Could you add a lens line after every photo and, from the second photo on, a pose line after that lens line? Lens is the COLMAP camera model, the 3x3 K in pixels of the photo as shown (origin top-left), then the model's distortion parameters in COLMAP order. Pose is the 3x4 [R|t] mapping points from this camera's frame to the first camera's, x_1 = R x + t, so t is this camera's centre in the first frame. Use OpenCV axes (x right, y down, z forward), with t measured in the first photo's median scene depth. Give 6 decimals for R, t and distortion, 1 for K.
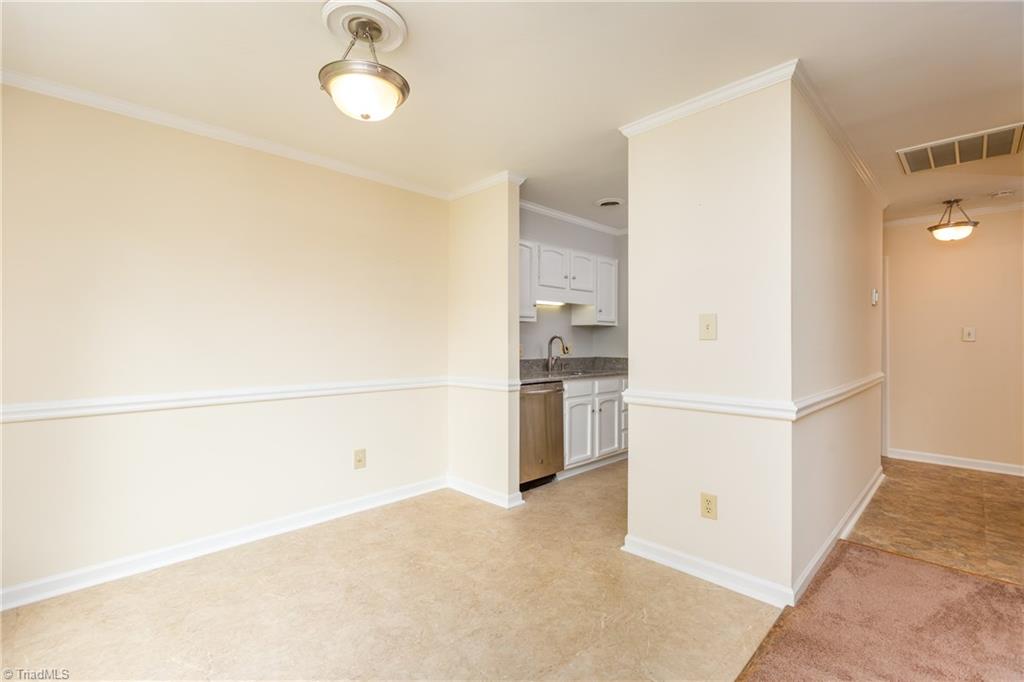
lens RADIAL K [[455.7, 0, 512.0], [0, 455.7, 341.0], [0, 0, 1]] dist [0.000571, 0.000027]
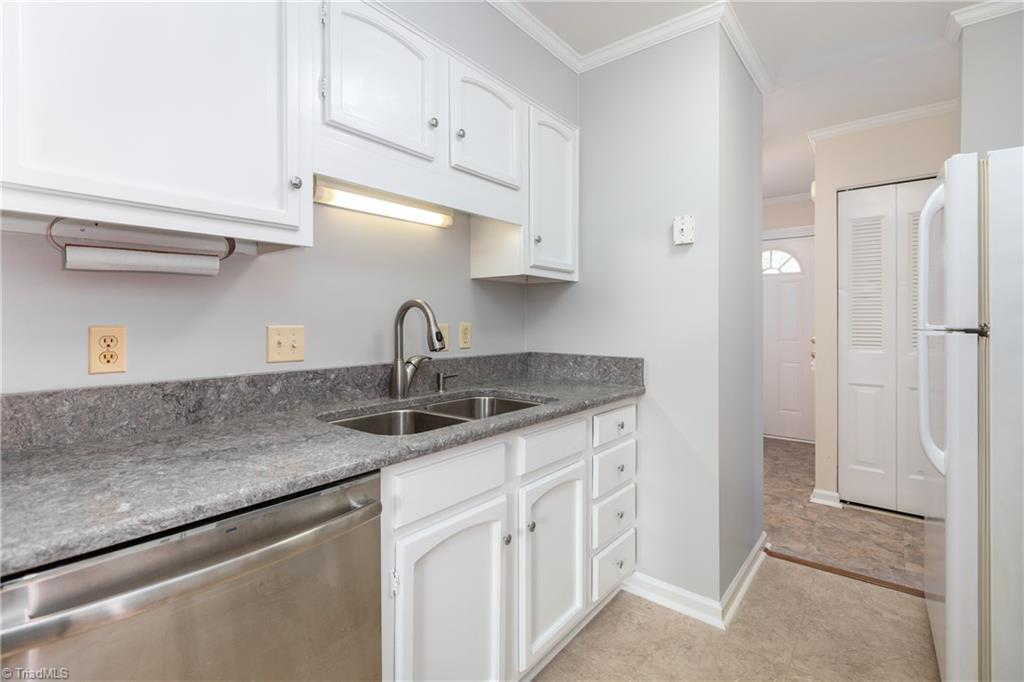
lens RADIAL K [[470.7, 0, 514.2], [0, 470.7, 321.4], [0, 0, 1]] dist [-0.000364, -0.000067]
pose [[0.993476, 0.001707, 0.114028, 0.143507], [-0.002240, 0.999987, 0.004543, 0.003509], [-0.114019, -0.004769, 0.993467, 0.674377]]
